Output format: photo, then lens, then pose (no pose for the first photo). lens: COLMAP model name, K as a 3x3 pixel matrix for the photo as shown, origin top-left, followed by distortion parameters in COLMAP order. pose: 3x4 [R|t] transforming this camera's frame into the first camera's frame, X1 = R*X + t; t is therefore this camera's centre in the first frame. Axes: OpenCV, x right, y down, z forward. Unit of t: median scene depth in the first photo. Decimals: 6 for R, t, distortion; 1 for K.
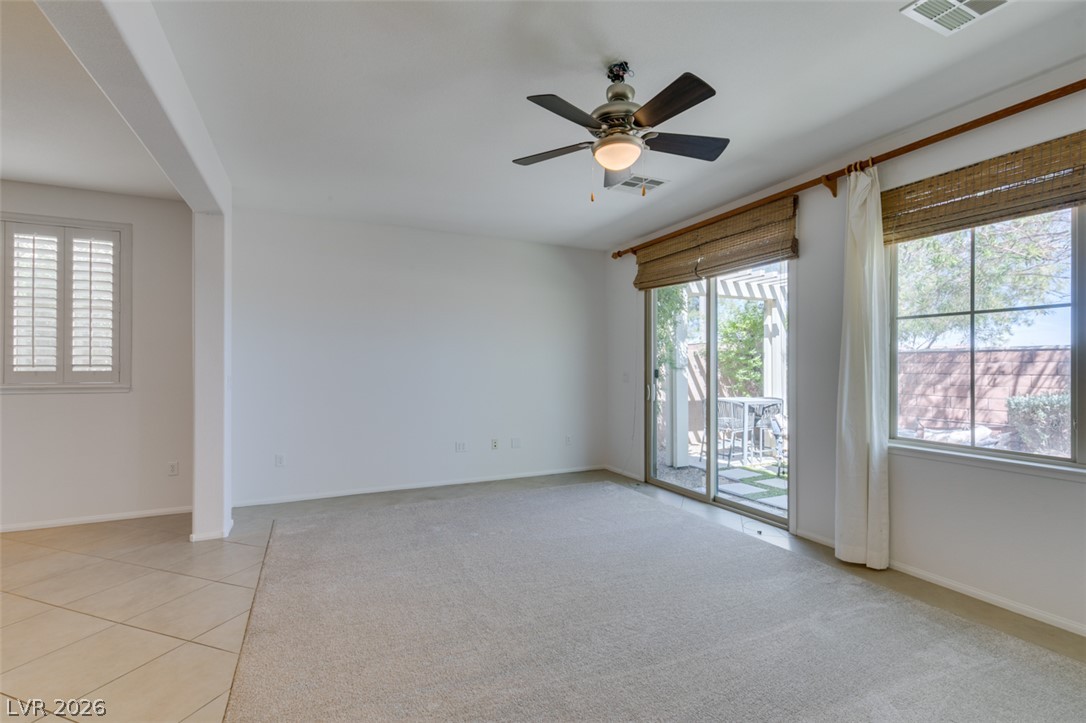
lens RADIAL K [[486.7, 0, 541.1], [0, 486.7, 365.4], [0, 0, 1]] dist [0.002669, -0.000822]
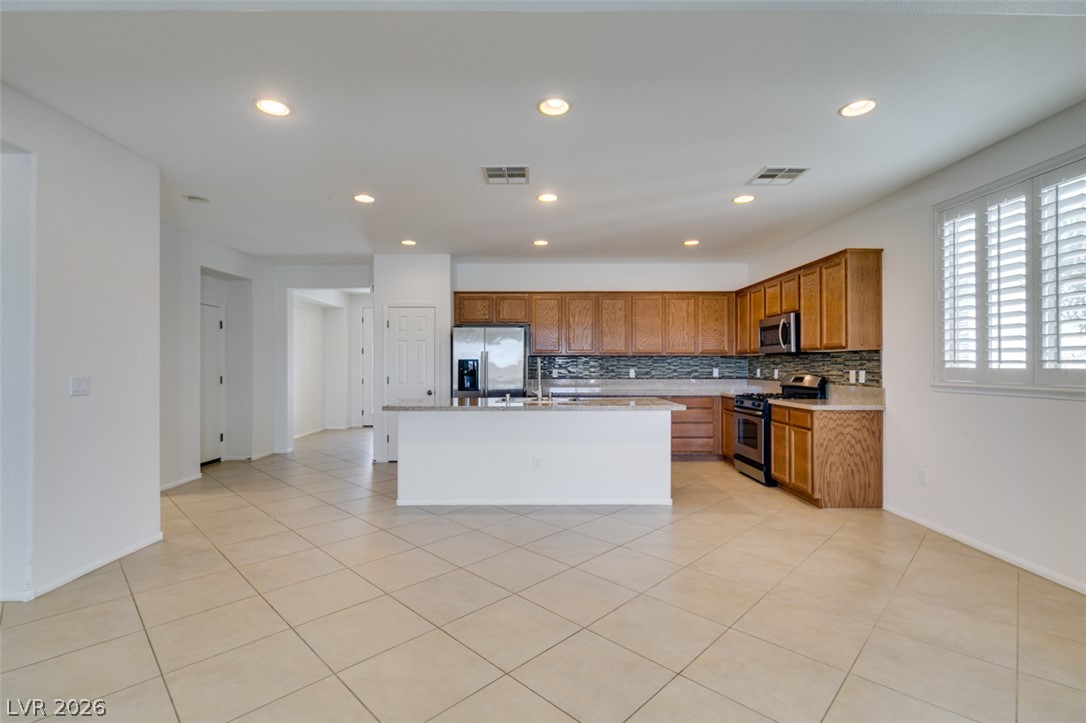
lens RADIAL K [[486.7, 0, 539.4], [0, 486.7, 360.6], [0, 0, 1]] dist [0.002669, -0.000822]
pose [[-0.418623, -0.006884, -0.908134, -0.050931], [0.004722, 0.999941, -0.009757, 0.002638], [0.908148, -0.008373, -0.418566, 0.570141]]
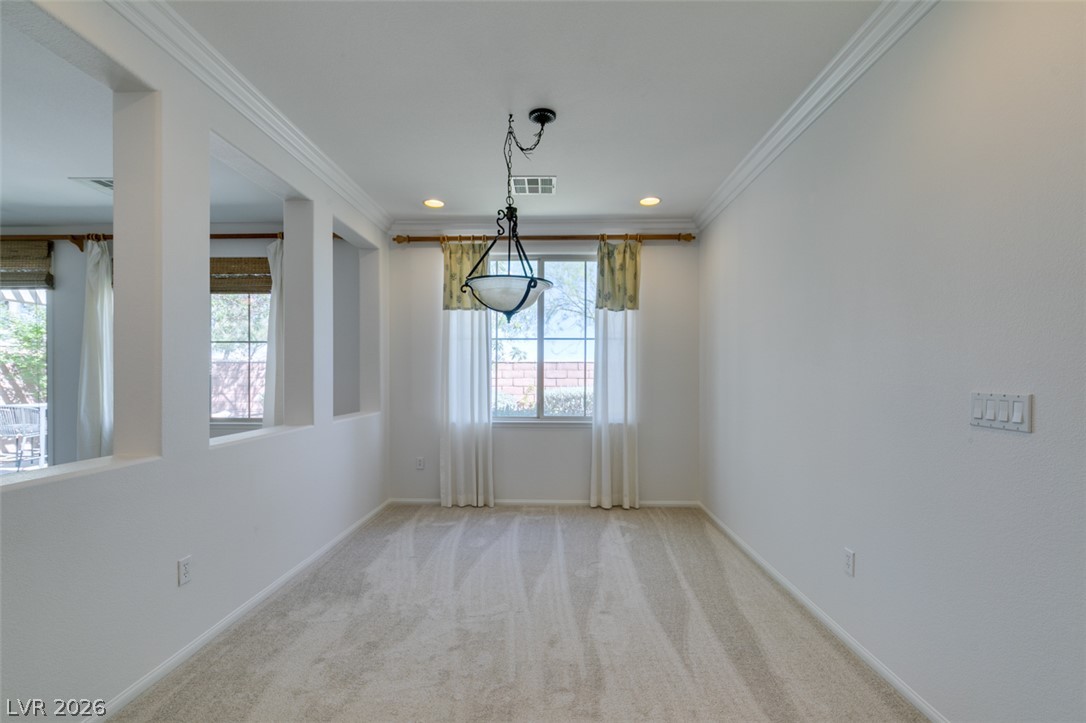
lens RADIAL K [[486.7, 0, 543.6], [0, 486.7, 377.1], [0, 0, 1]] dist [0.002669, -0.000822]
pose [[0.444566, -0.005754, 0.895727, -0.056824], [-0.003508, 0.999961, 0.008164, -0.000383], [-0.895739, -0.006771, 0.444529, -0.699383]]
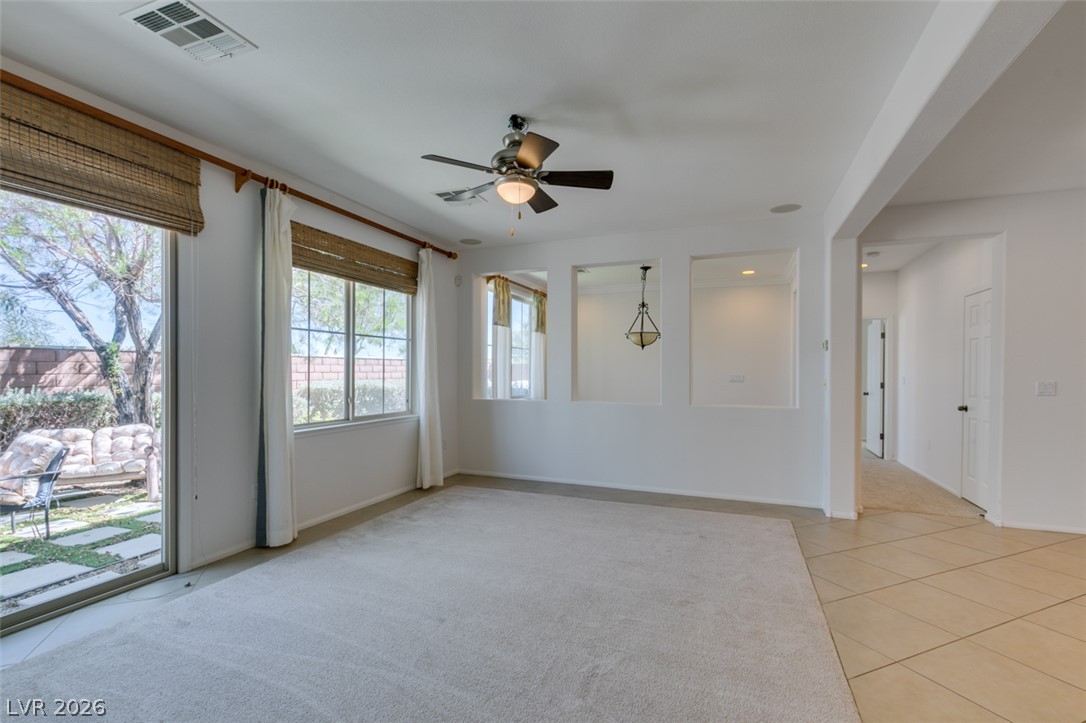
lens RADIAL K [[486.7, 0, 542.7], [0, 486.7, 373.0], [0, 0, 1]] dist [0.002669, -0.000822]
pose [[-0.684559, -0.009729, 0.728892, -0.448302], [-0.008578, 0.999949, 0.005290, 0.003210], [-0.728907, -0.002631, -0.684608, 1.043146]]
